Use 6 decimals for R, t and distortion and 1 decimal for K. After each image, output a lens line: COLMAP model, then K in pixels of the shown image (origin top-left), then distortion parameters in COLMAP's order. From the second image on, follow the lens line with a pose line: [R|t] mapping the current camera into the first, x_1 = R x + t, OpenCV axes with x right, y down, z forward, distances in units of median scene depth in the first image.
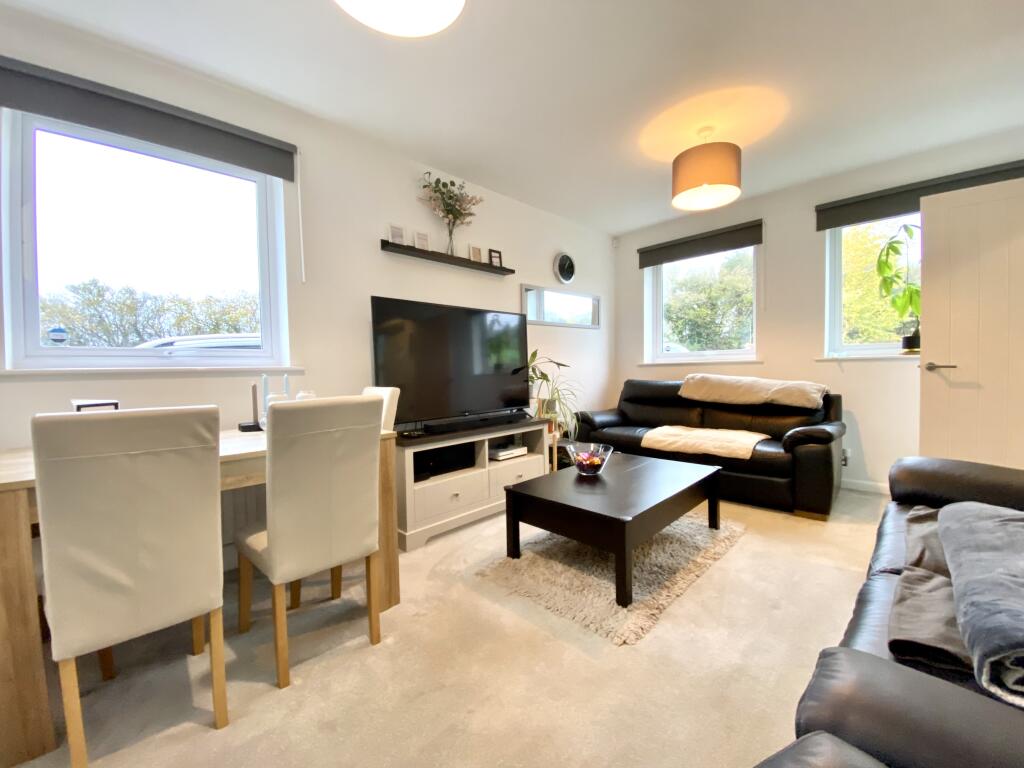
lens RADIAL K [[411.0, 0, 511.8], [0, 411.0, 383.9], [0, 0, 1]] dist [-0.000791, -0.011996]
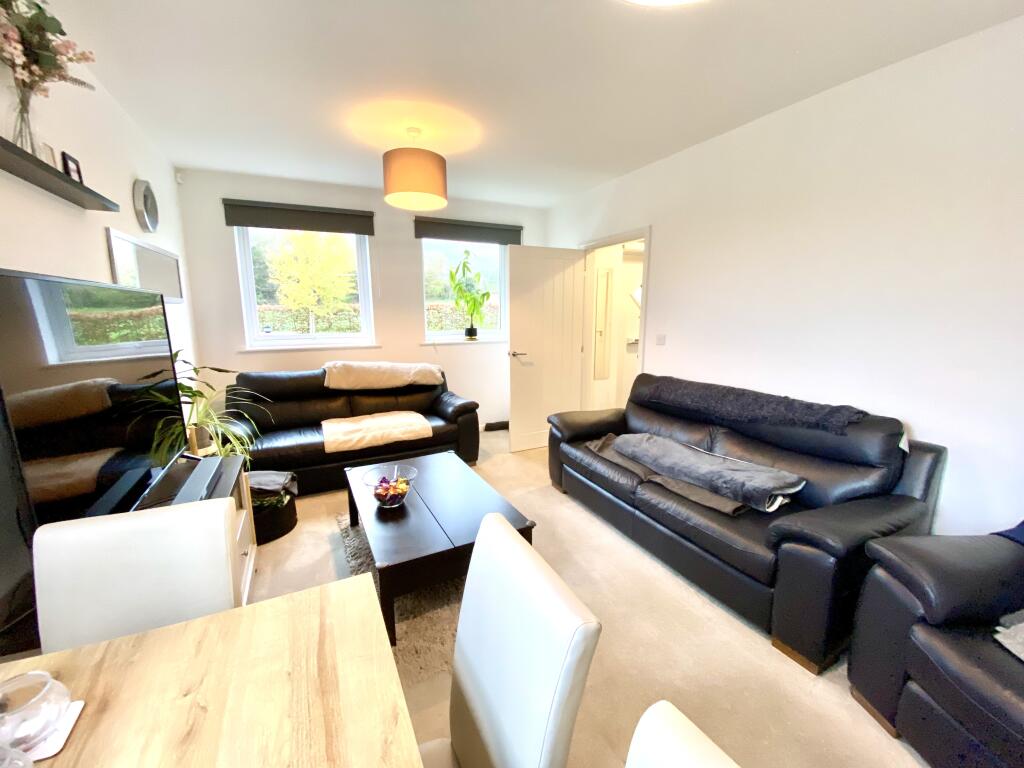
lens RADIAL K [[411.0, 0, 511.8], [0, 411.0, 383.9], [0, 0, 1]] dist [-0.000791, -0.011996]
pose [[0.309722, -0.138935, 0.940622, -0.377917], [0.029288, 0.990191, 0.136613, -0.104197], [-0.950376, -0.014763, 0.310754, 0.343239]]
